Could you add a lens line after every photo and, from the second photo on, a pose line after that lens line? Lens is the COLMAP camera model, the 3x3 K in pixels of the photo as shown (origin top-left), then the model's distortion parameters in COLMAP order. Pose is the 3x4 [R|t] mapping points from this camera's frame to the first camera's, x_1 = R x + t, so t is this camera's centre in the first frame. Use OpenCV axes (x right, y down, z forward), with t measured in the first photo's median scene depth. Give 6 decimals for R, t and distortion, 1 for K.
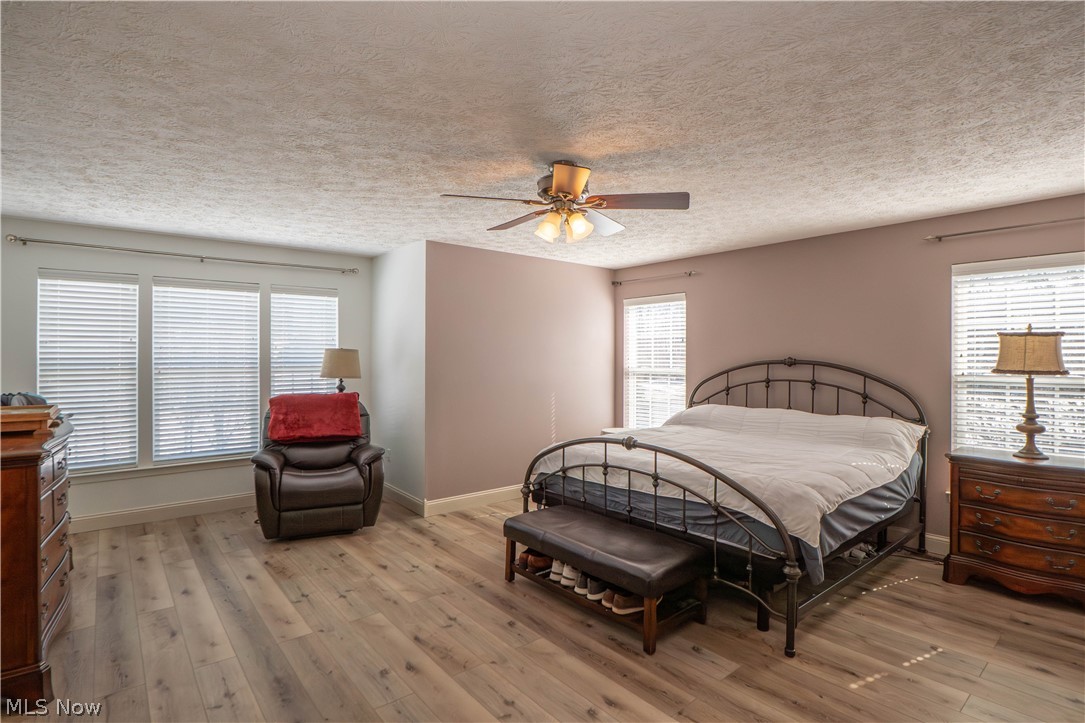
lens RADIAL K [[540.5, 0, 529.5], [0, 540.5, 347.3], [0, 0, 1]] dist [-0.027203, 0.000896]
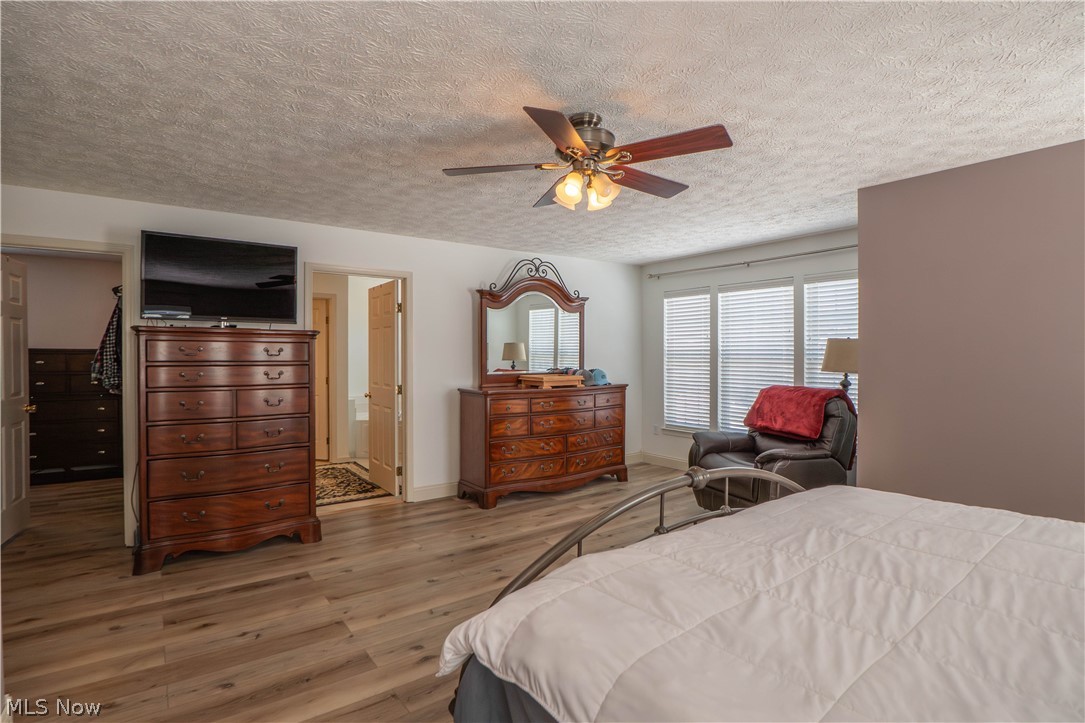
lens RADIAL K [[540.5, 0, 529.5], [0, 540.5, 347.3], [0, 0, 1]] dist [-0.027203, 0.000896]
pose [[-0.050970, -0.009801, -0.998652, 0.608481], [0.014009, 0.999846, -0.010528, 0.021330], [0.998602, -0.014527, -0.050825, 0.622993]]
